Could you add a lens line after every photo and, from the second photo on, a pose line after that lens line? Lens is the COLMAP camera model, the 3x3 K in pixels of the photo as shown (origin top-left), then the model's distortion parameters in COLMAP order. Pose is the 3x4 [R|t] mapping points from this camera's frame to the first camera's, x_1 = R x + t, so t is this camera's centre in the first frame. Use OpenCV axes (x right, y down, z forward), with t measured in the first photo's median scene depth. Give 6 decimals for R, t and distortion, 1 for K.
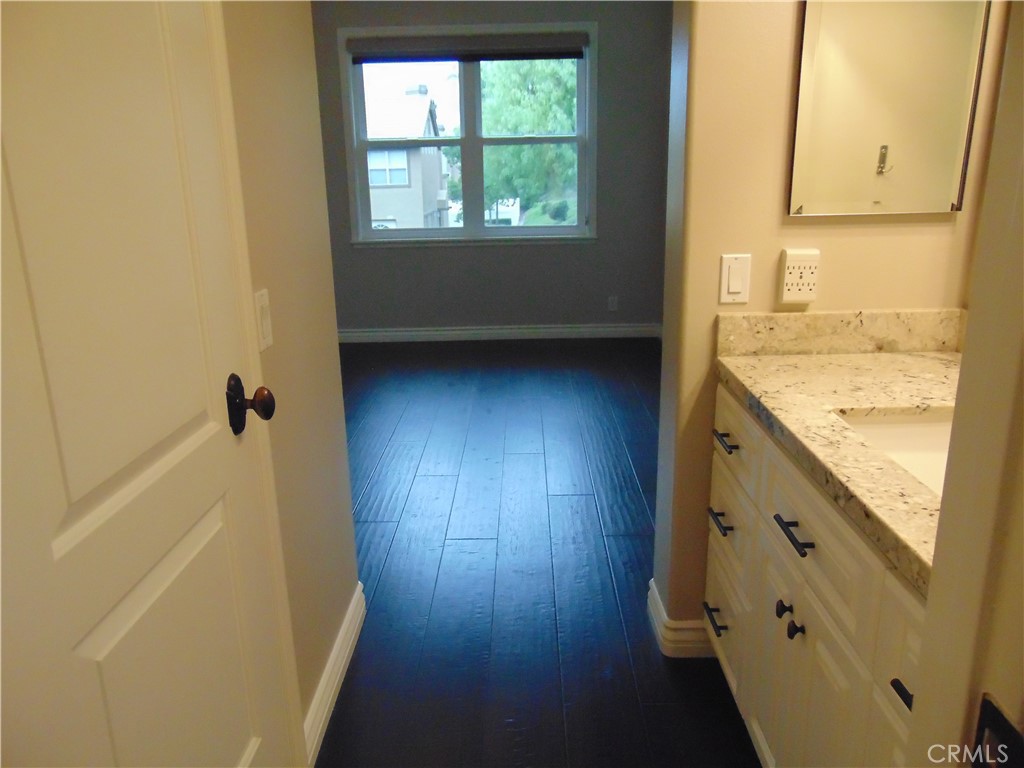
lens RADIAL K [[762.1, 0, 518.7], [0, 762.1, 376.7], [0, 0, 1]] dist [-0.028496, 0.061589]
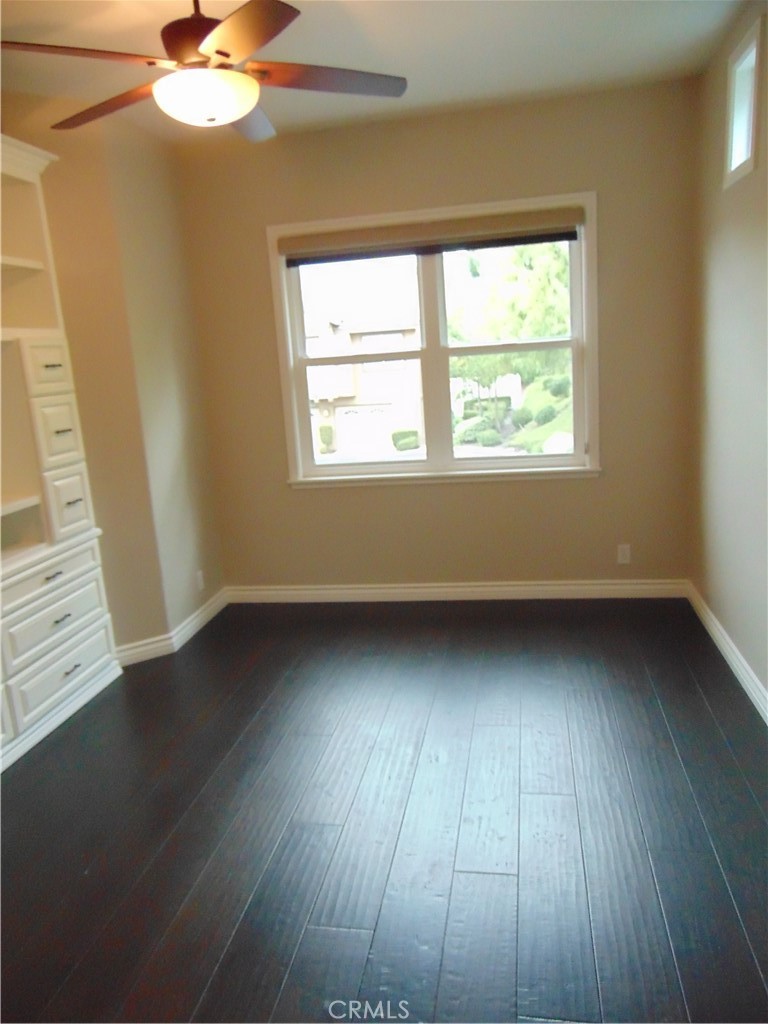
lens RADIAL K [[762.1, 0, 389.5], [0, 762.1, 509.2], [0, 0, 1]] dist [-0.028496, 0.061589]
pose [[0.984859, -0.013783, -0.172809, 0.026442], [0.004678, 0.998585, -0.052981, -0.105680], [0.173295, 0.051370, 0.983529, 0.223363]]
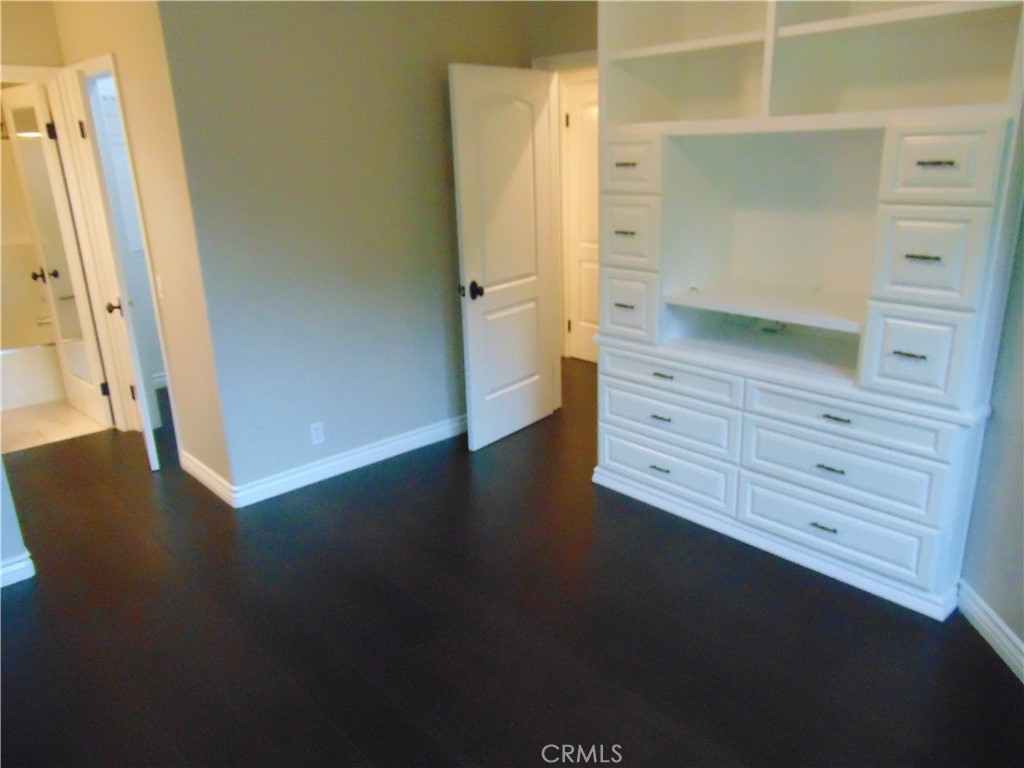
lens RADIAL K [[762.1, 0, 511.6], [0, 762.1, 383.5], [0, 0, 1]] dist [-0.028496, 0.061589]
pose [[-0.740361, 0.226958, -0.632736, 0.132064], [-0.146885, 0.863912, 0.481748, -0.314468], [0.655965, 0.449607, -0.606270, 0.915796]]
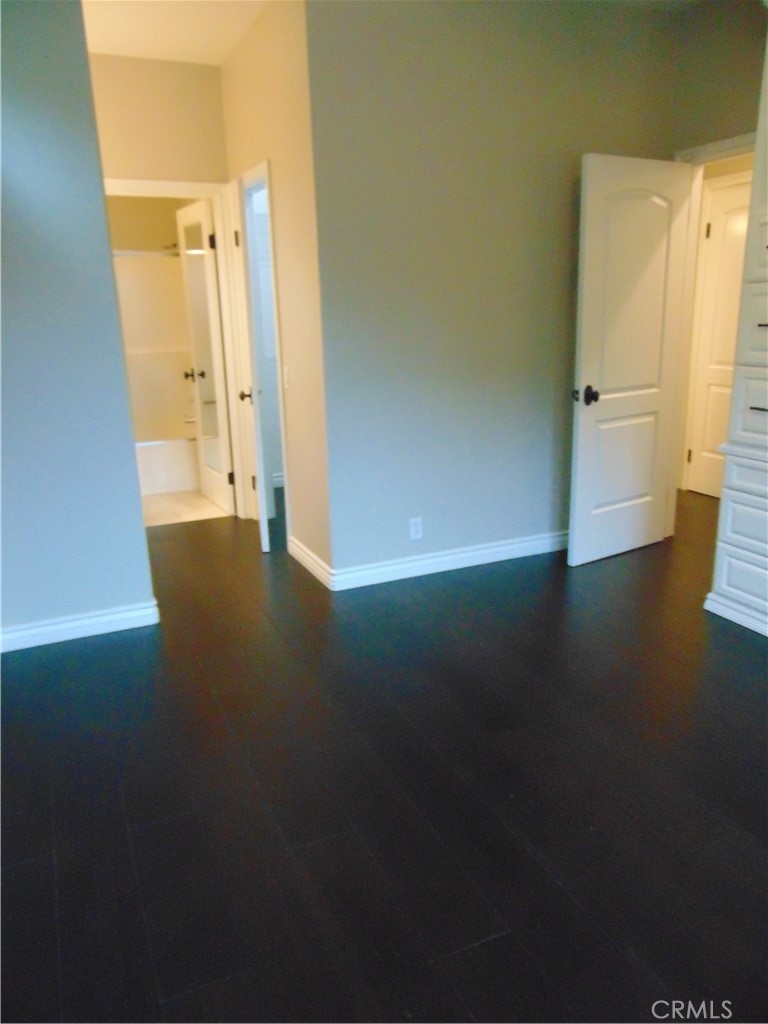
lens RADIAL K [[762.1, 0, 387.6], [0, 762.1, 518.1], [0, 0, 1]] dist [-0.028496, 0.061589]
pose [[-0.909271, 0.136510, -0.393182, 0.131062], [-0.083558, 0.865575, 0.493758, -0.265577], [0.407731, 0.481813, -0.775636, 0.926291]]
